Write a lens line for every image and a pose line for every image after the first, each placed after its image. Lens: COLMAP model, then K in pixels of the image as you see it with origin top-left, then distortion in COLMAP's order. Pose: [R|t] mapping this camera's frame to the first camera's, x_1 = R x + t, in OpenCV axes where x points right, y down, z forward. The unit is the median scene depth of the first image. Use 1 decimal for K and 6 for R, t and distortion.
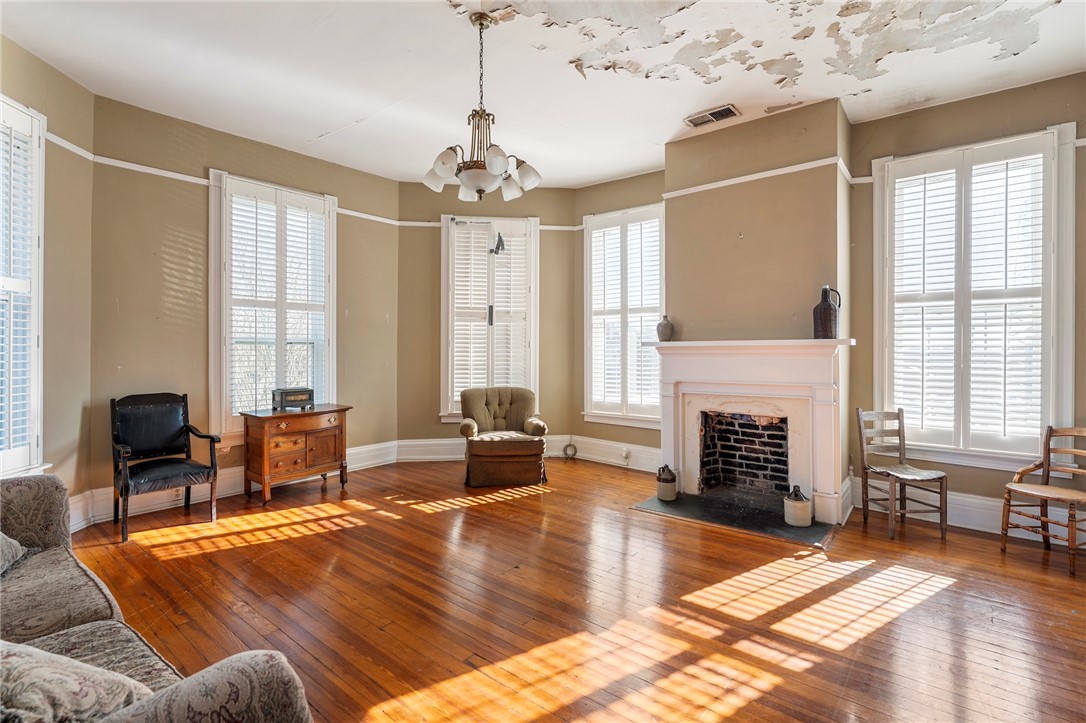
lens RADIAL K [[501.4, 0, 544.4], [0, 501.4, 357.4], [0, 0, 1]] dist [-0.000410, 0.000008]
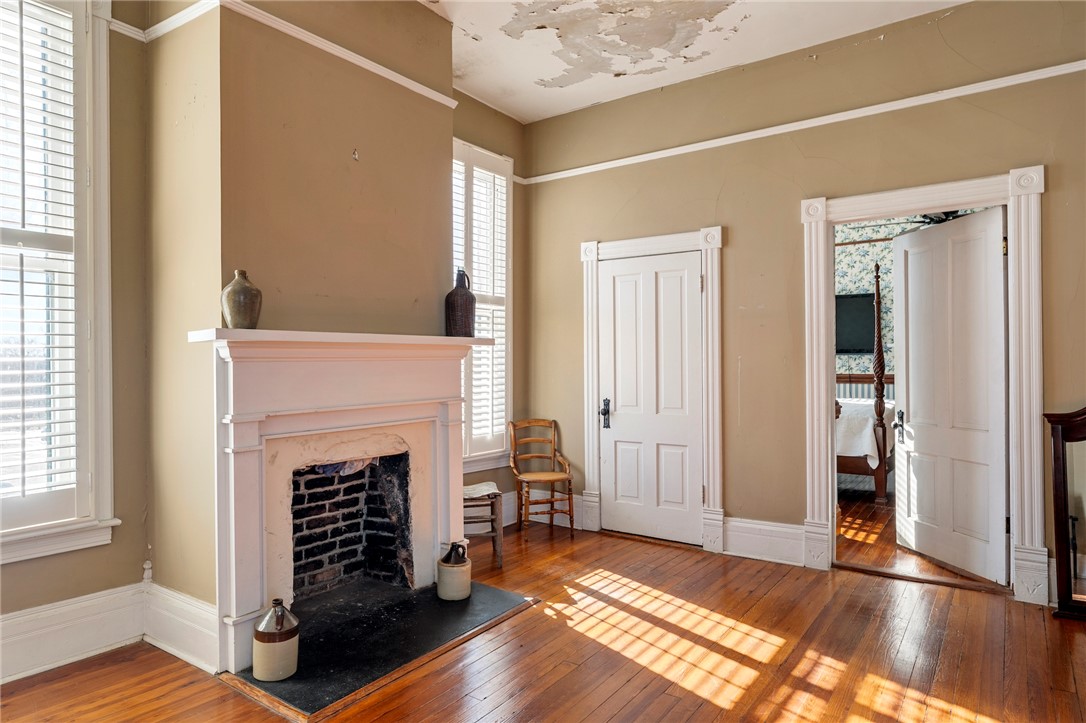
lens RADIAL K [[660.7, 0, 543.0], [0, 660.7, 361.5], [0, 0, 1]] dist [0.004071, -0.000388]
pose [[-0.071647, -0.001973, 0.997428, -0.528133], [0.010230, 0.999944, 0.002713, -0.002489], [-0.997378, 0.010398, -0.071623, 1.128022]]
